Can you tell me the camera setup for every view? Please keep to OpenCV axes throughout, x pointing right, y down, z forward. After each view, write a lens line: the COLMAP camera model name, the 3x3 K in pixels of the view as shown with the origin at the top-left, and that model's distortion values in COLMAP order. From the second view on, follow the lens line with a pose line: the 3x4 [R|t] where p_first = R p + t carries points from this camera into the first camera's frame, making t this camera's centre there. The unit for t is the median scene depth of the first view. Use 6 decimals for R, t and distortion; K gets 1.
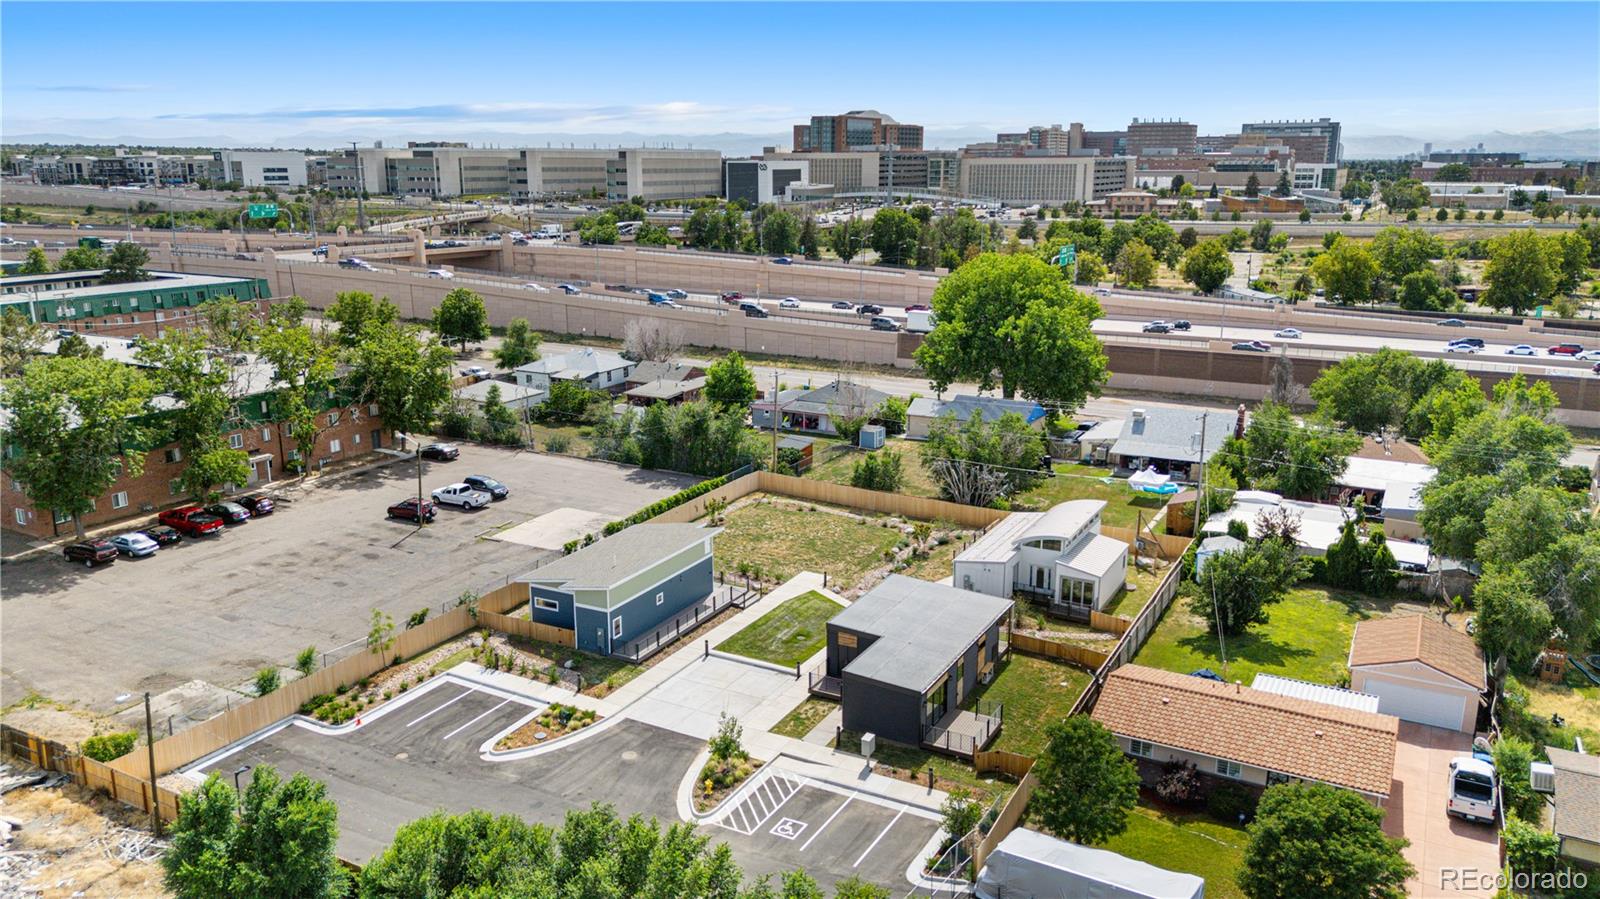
lens RADIAL K [[1173.2, 0, 800.0], [0, 1173.2, 449.5], [0, 0, 1]] dist [0.085127, -0.090103]
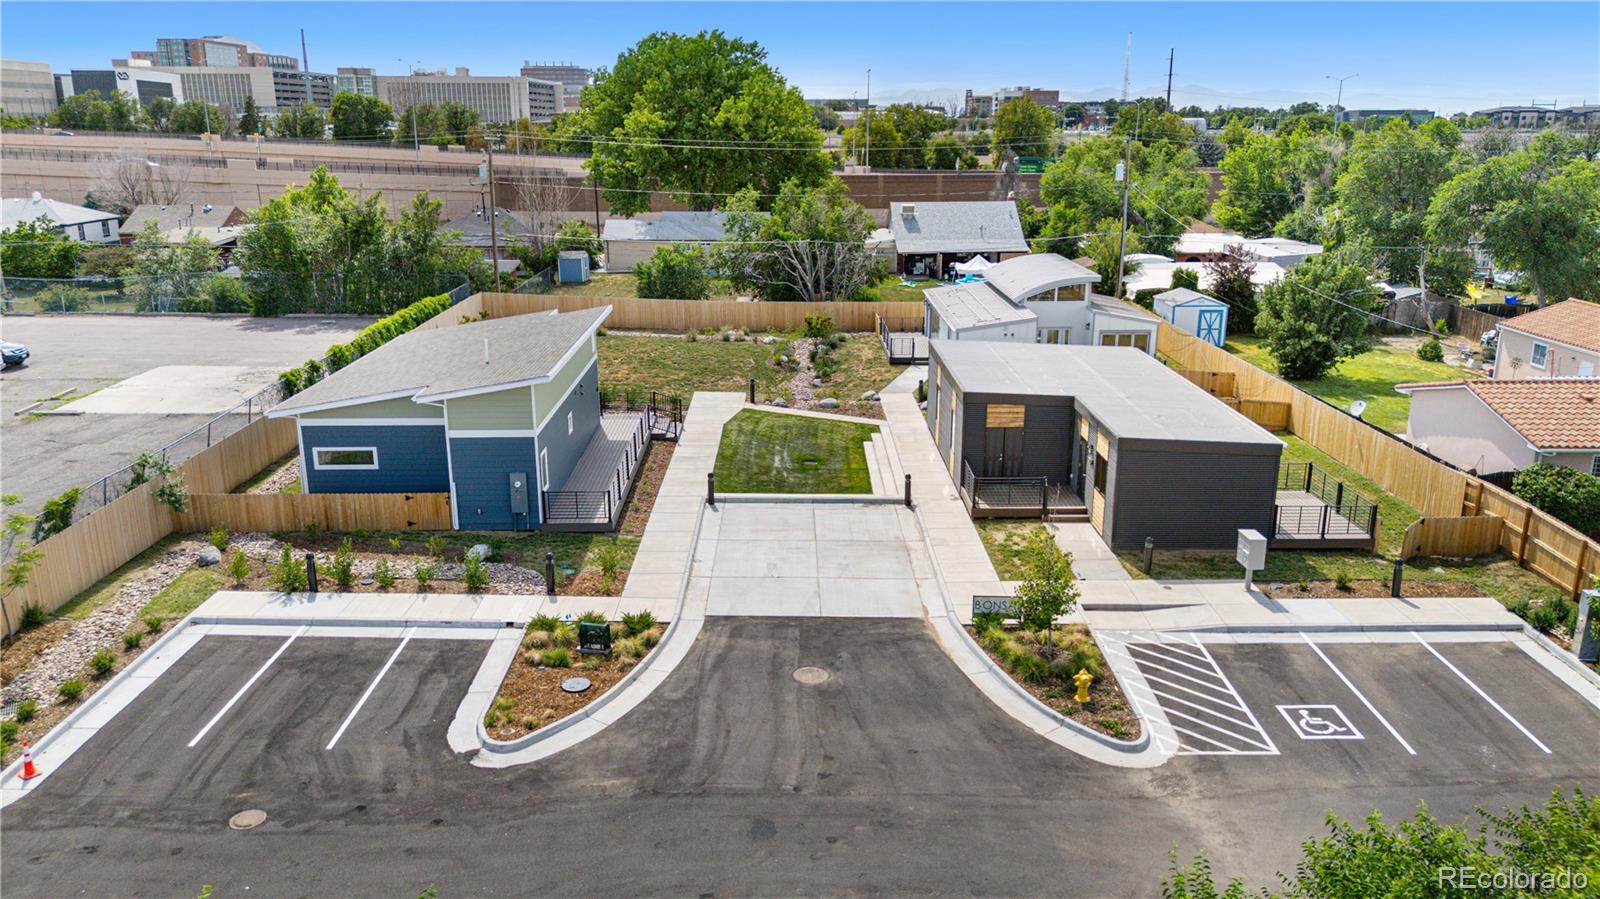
lens RADIAL K [[1173.2, 0, 800.0], [0, 1173.2, 449.5], [0, 0, 1]] dist [0.085127, -0.090103]
pose [[0.877045, -0.130572, 0.462324, -0.285843], [0.115774, 0.991439, 0.060380, 0.125361], [-0.466250, 0.000569, 0.884653, 0.518817]]
